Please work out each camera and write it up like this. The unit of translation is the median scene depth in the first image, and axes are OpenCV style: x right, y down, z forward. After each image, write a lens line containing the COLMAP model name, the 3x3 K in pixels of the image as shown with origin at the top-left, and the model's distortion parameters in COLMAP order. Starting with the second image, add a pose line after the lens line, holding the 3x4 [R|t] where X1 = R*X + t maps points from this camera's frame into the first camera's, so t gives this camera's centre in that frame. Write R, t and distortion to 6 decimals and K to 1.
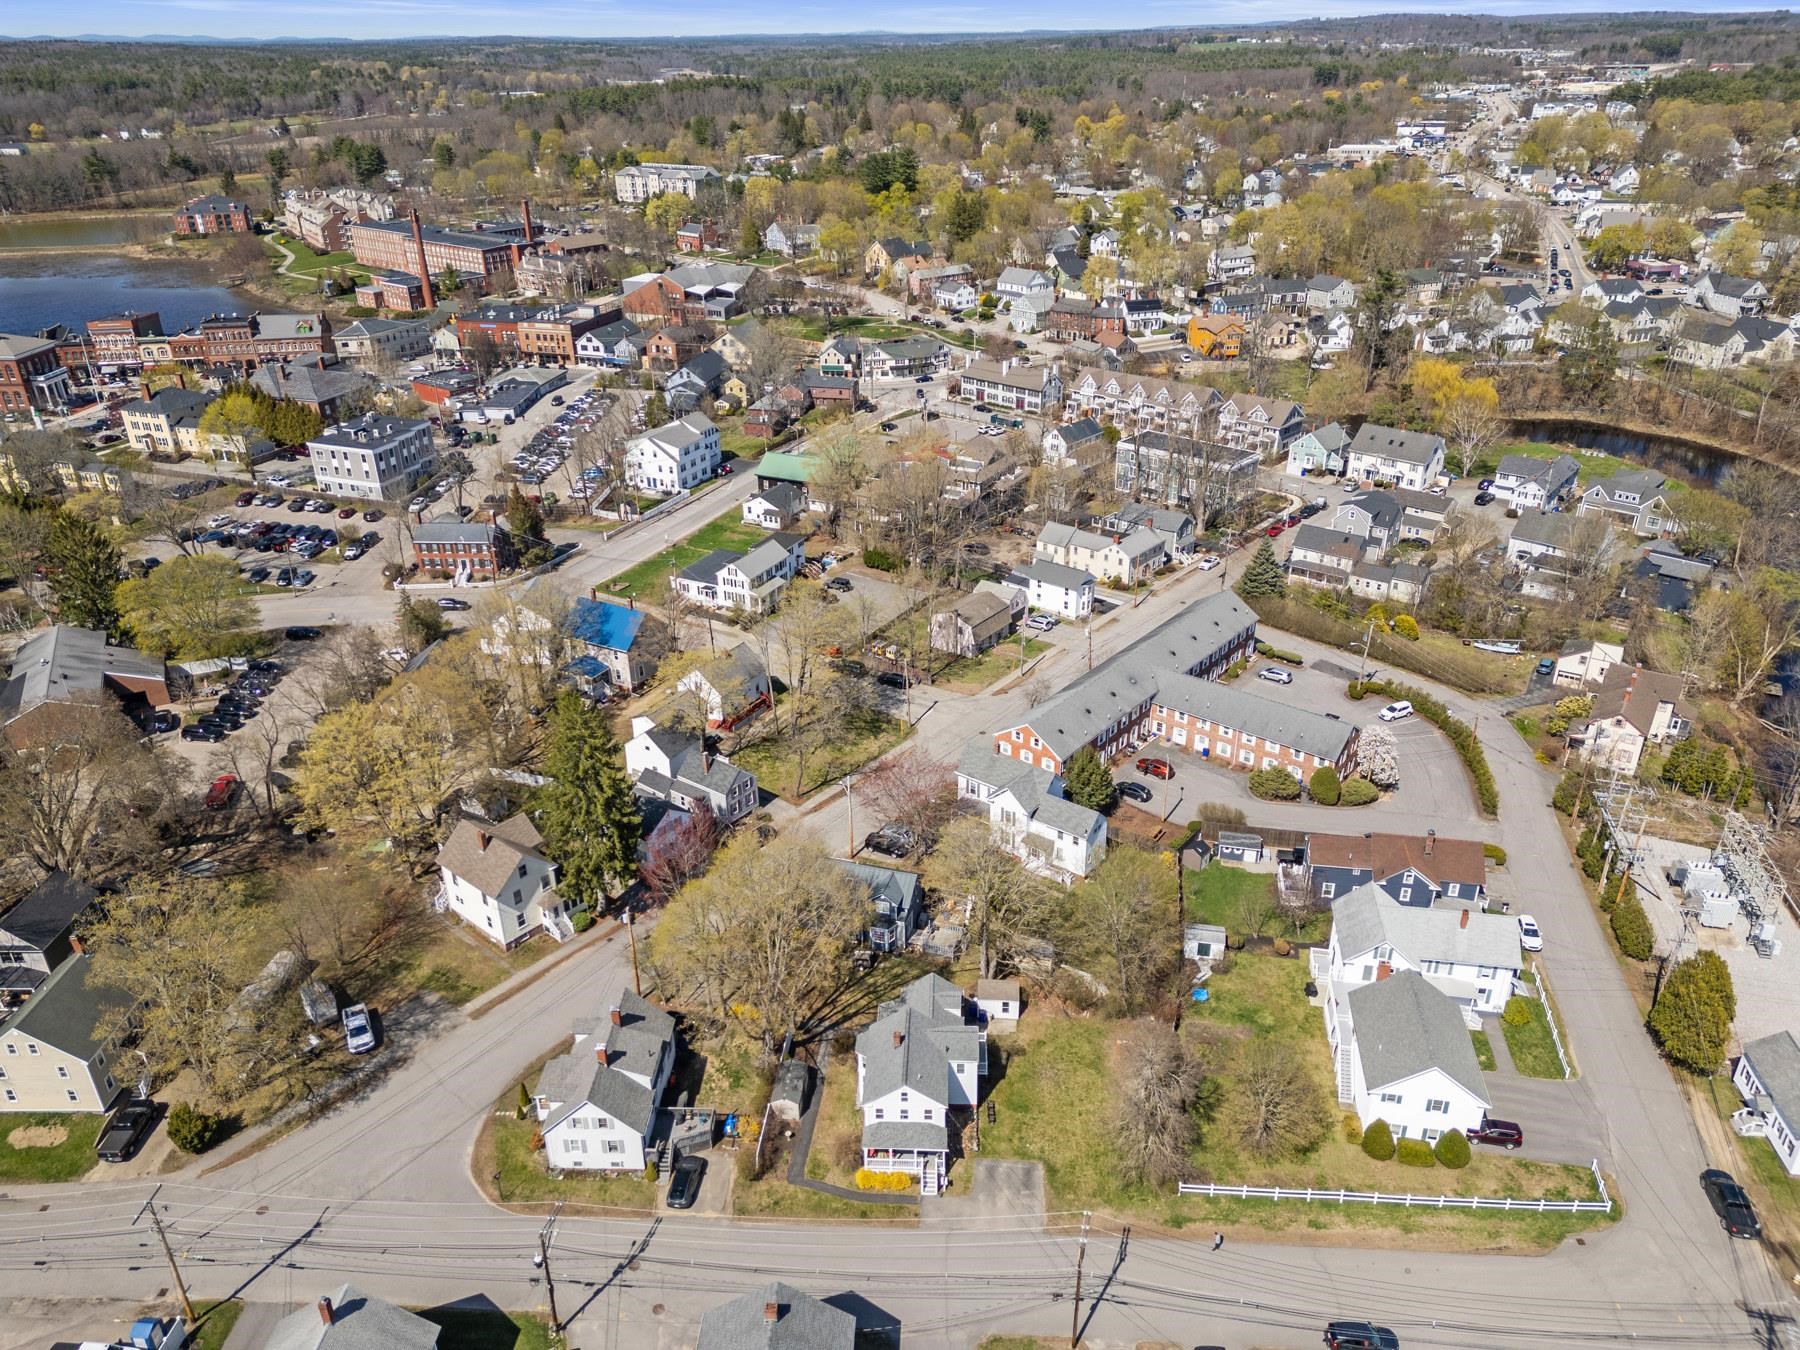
lens RADIAL K [[1247.5, 0, 899.8], [0, 1247.5, 706.6], [0, 0, 1]] dist [0.089823, -0.084933]
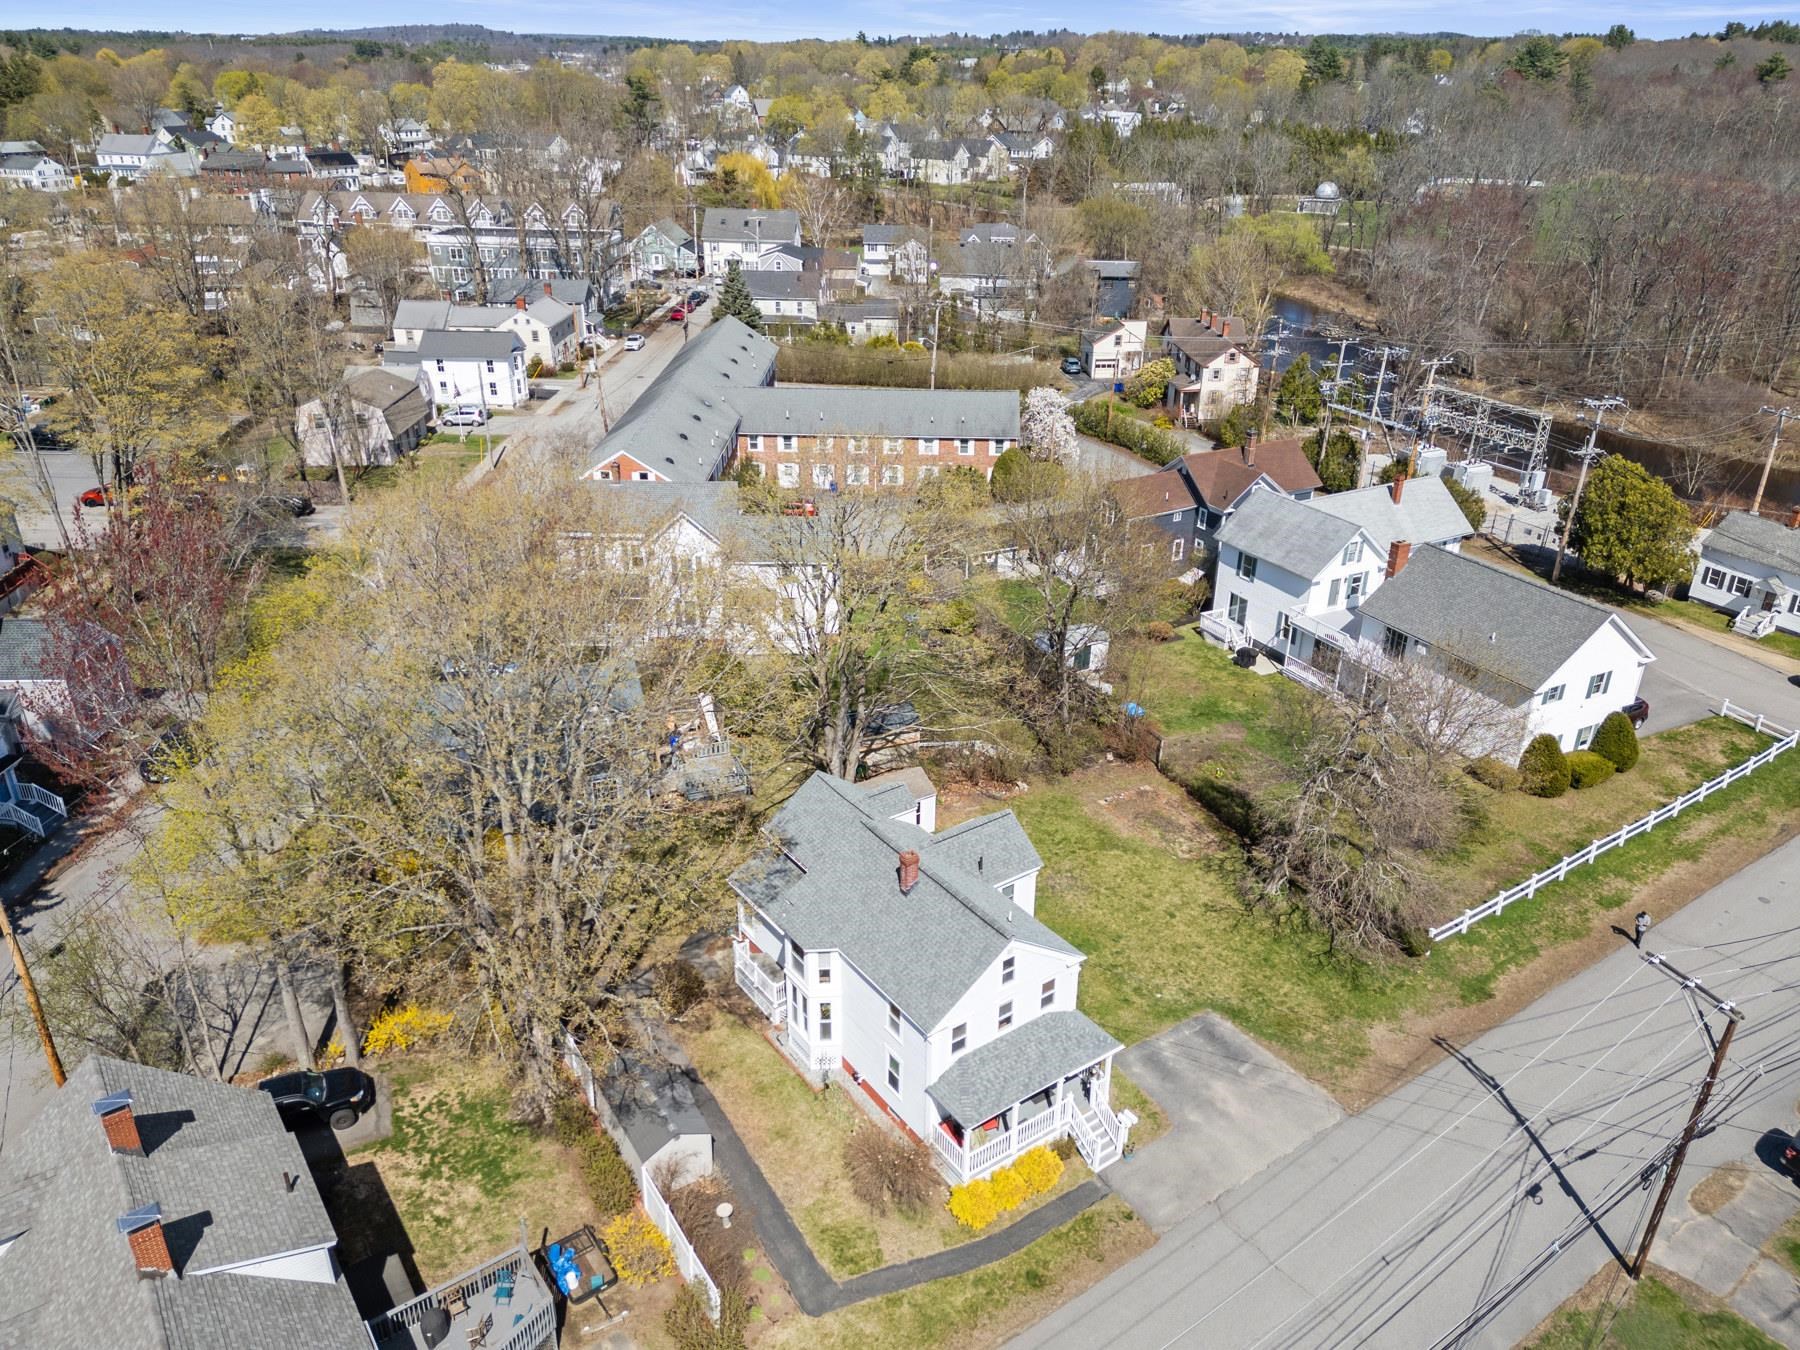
lens RADIAL K [[1278.8, 0, 900.9], [0, 1278.8, 696.6], [0, 0, 1]] dist [0.097781, -0.091698]
pose [[0.789307, -0.254939, 0.558570, -0.192208], [0.270931, 0.960983, 0.055757, 0.151953], [-0.550990, 0.107325, 0.827581, 0.526316]]
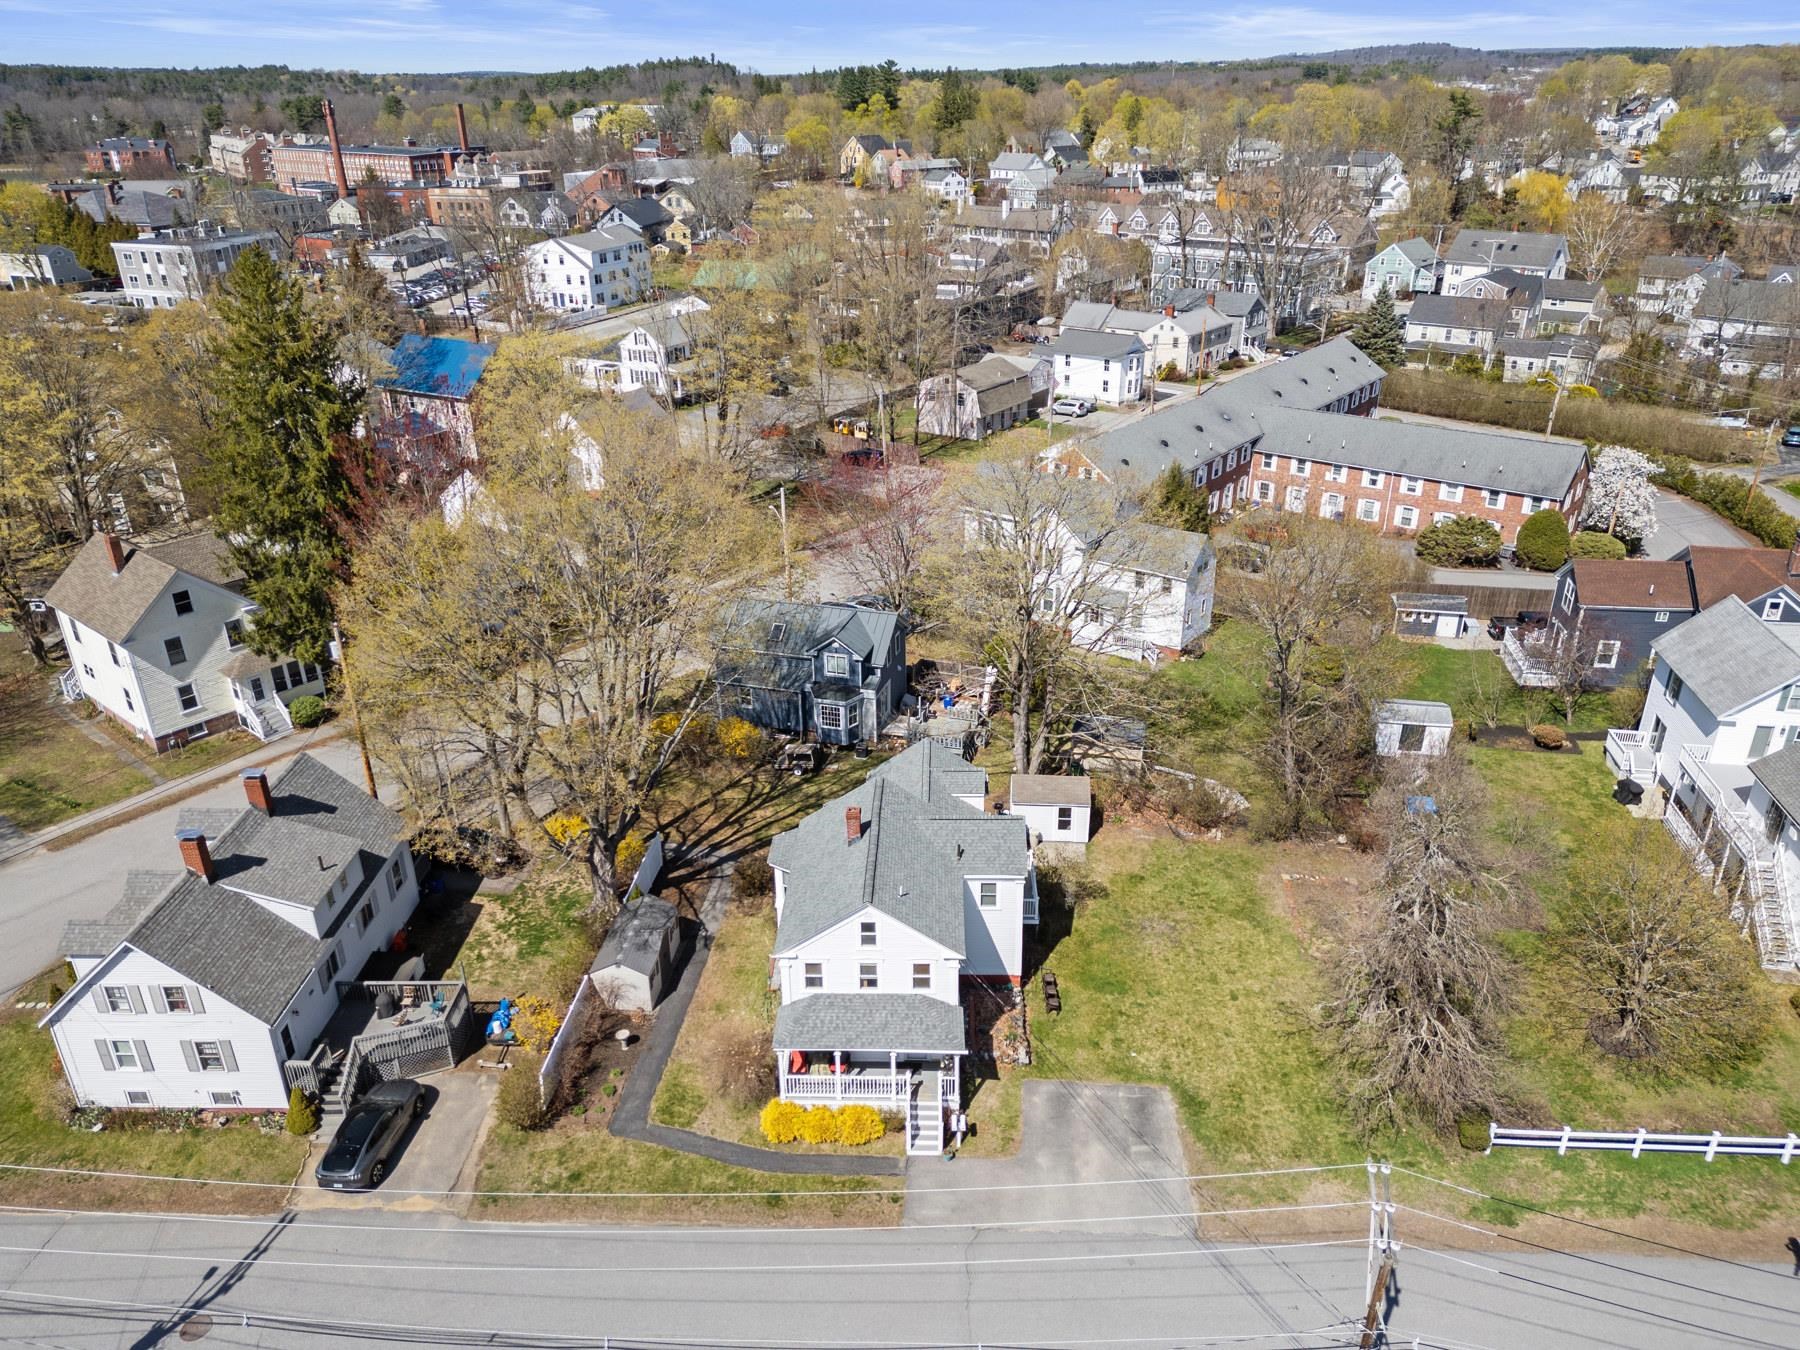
lens RADIAL K [[1247.5, 0, 899.8], [0, 1247.5, 706.6], [0, 0, 1]] dist [0.089823, -0.084933]
pose [[0.999916, -0.003288, 0.012498, 0.007754], [0.003595, 0.999690, -0.024642, 0.193151], [-0.012413, 0.024685, 0.999618, 0.444967]]
